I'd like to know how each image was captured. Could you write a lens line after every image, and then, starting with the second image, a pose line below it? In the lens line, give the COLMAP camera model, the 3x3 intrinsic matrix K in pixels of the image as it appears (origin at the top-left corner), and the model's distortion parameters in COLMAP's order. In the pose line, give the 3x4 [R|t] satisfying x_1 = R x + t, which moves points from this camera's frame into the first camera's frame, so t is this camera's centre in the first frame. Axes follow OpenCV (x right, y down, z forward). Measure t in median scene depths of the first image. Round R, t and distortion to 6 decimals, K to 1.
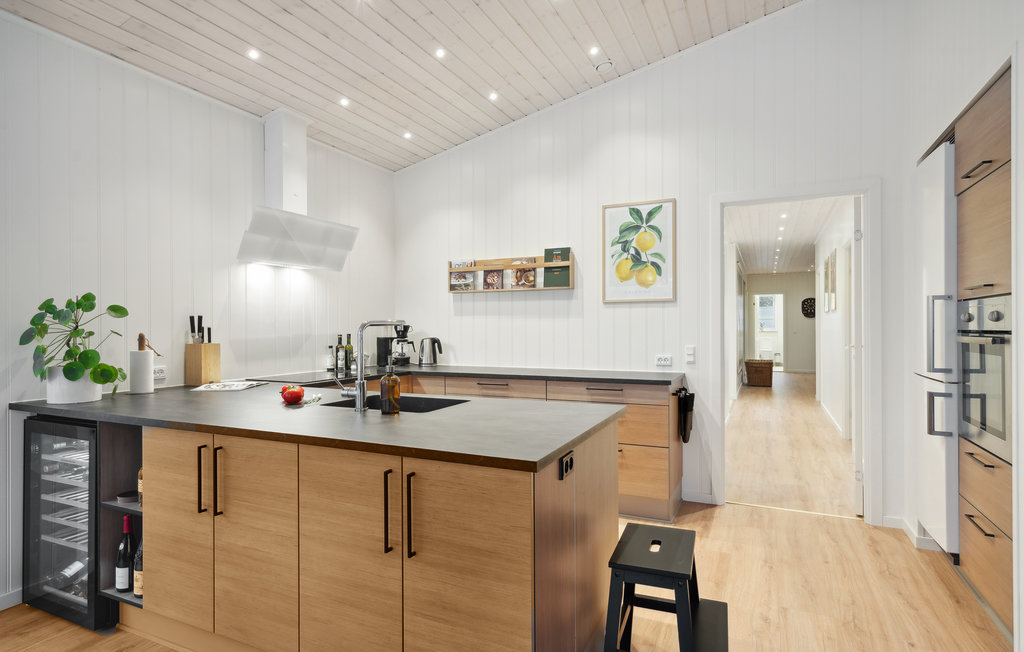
lens RADIAL K [[548.3, 0, 512.0], [0, 548.3, 326.0], [0, 0, 1]] dist [0.000419, 0.000016]
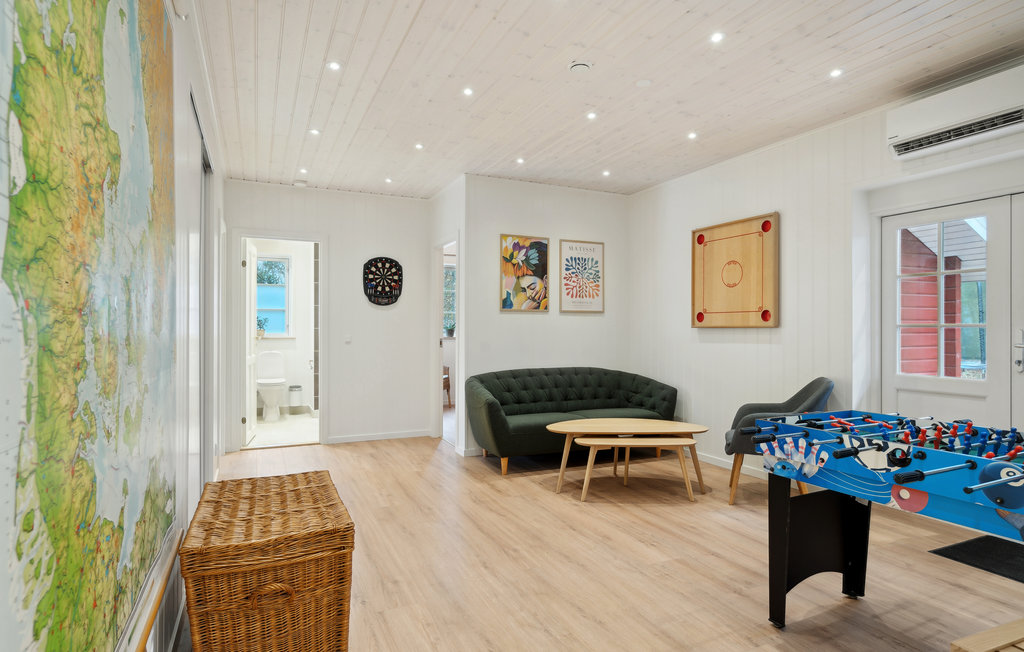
lens RADIAL K [[548.3, 0, 512.0], [0, 548.3, 326.0], [0, 0, 1]] dist [0.000419, 0.000016]
pose [[0.635687, 0.007993, 0.771905, 0.264745], [-0.003211, 0.999965, -0.007710, 0.002814], [-0.771940, 0.002422, 0.635691, 0.609501]]
